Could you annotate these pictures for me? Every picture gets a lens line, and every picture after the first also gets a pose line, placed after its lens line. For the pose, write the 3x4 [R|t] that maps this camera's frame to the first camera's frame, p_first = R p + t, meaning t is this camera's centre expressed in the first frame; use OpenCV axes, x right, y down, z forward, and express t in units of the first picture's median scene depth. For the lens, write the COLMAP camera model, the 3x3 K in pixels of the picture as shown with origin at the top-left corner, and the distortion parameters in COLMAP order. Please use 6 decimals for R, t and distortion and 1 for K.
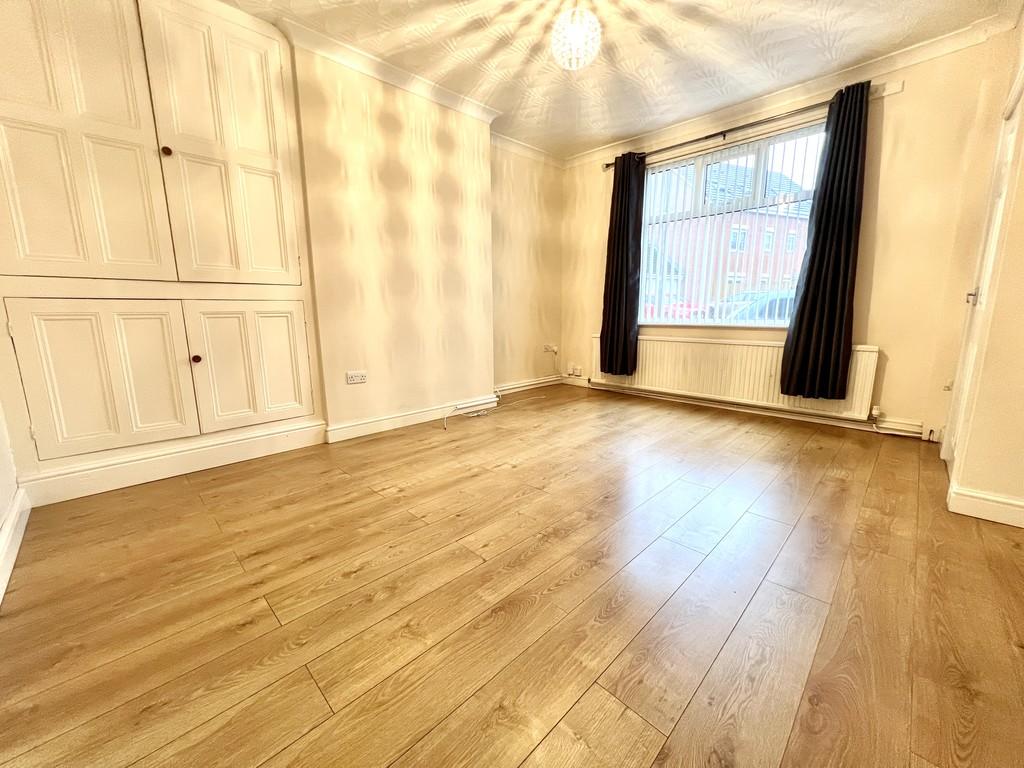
lens RADIAL K [[406.4, 0, 512.0], [0, 406.4, 384.0], [0, 0, 1]] dist [-0.001172, -0.000081]
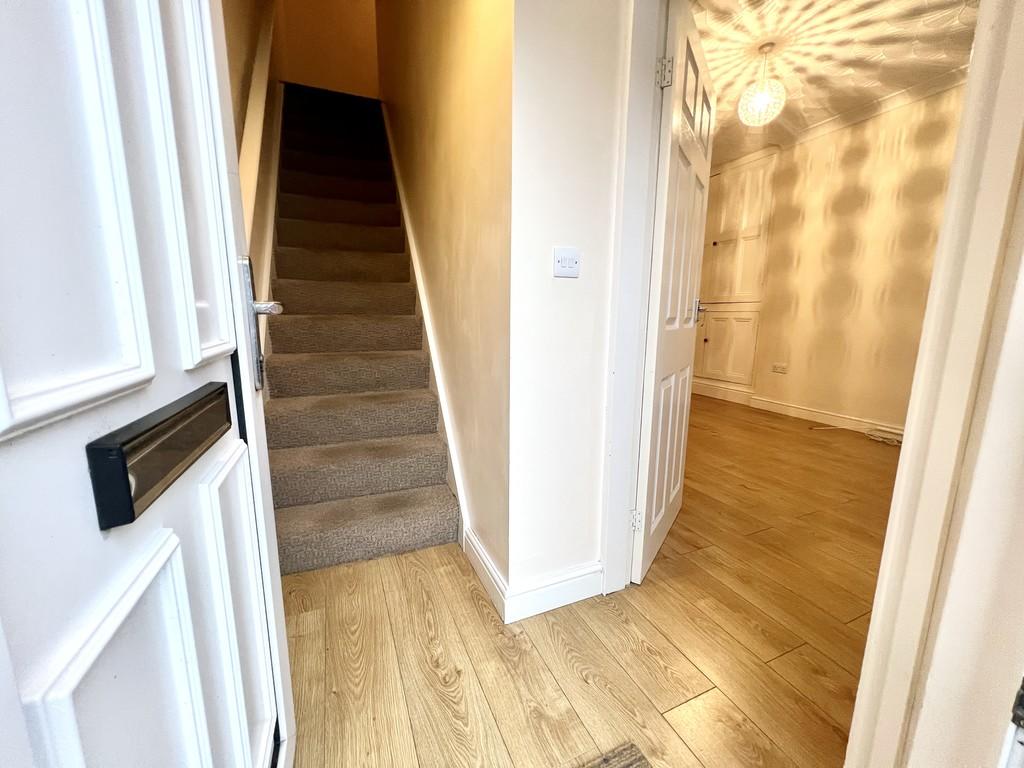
lens RADIAL K [[406.4, 0, 512.0], [0, 406.4, 384.0], [0, 0, 1]] dist [-0.001172, -0.000081]
pose [[-0.361344, 0.166513, -0.917444, 1.289066], [-0.171342, 0.955313, 0.240871, -0.150791], [0.916555, 0.244234, -0.316666, 0.681719]]
